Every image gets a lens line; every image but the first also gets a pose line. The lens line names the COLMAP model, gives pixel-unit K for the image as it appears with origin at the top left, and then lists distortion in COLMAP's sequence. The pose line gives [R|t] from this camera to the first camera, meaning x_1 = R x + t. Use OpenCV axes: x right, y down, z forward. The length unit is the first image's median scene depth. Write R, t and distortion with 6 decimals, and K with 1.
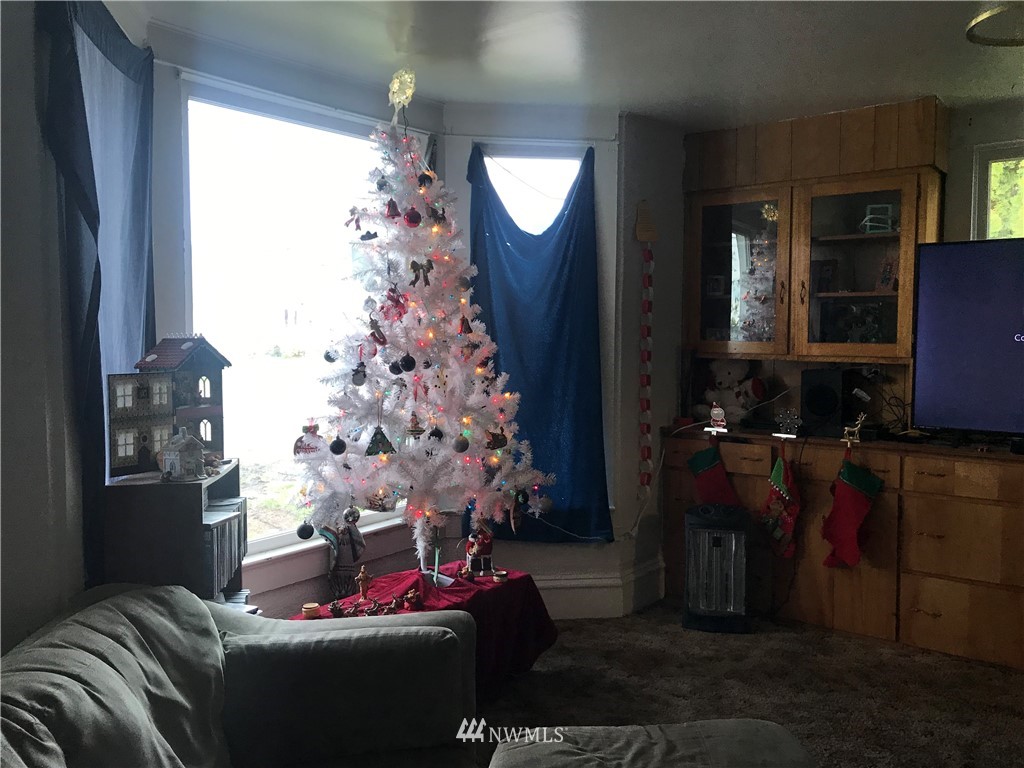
lens RADIAL K [[810.7, 0, 512.0], [0, 810.7, 384.0], [0, 0, 1]] dist [0.090323, -0.066102]
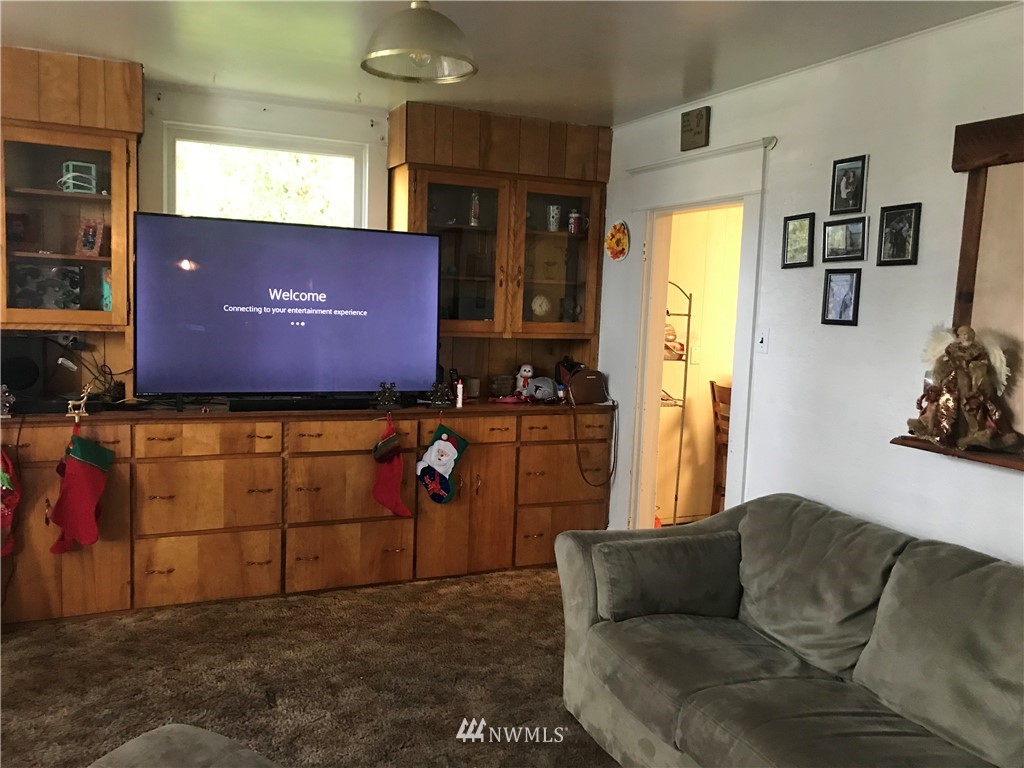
lens RADIAL K [[810.7, 0, 512.0], [0, 810.7, 384.0], [0, 0, 1]] dist [0.090323, -0.066102]
pose [[0.513784, -0.070182, 0.855044, -0.139554], [0.022956, 0.997416, 0.068074, -0.019268], [-0.857613, -0.015347, 0.514067, 0.091641]]
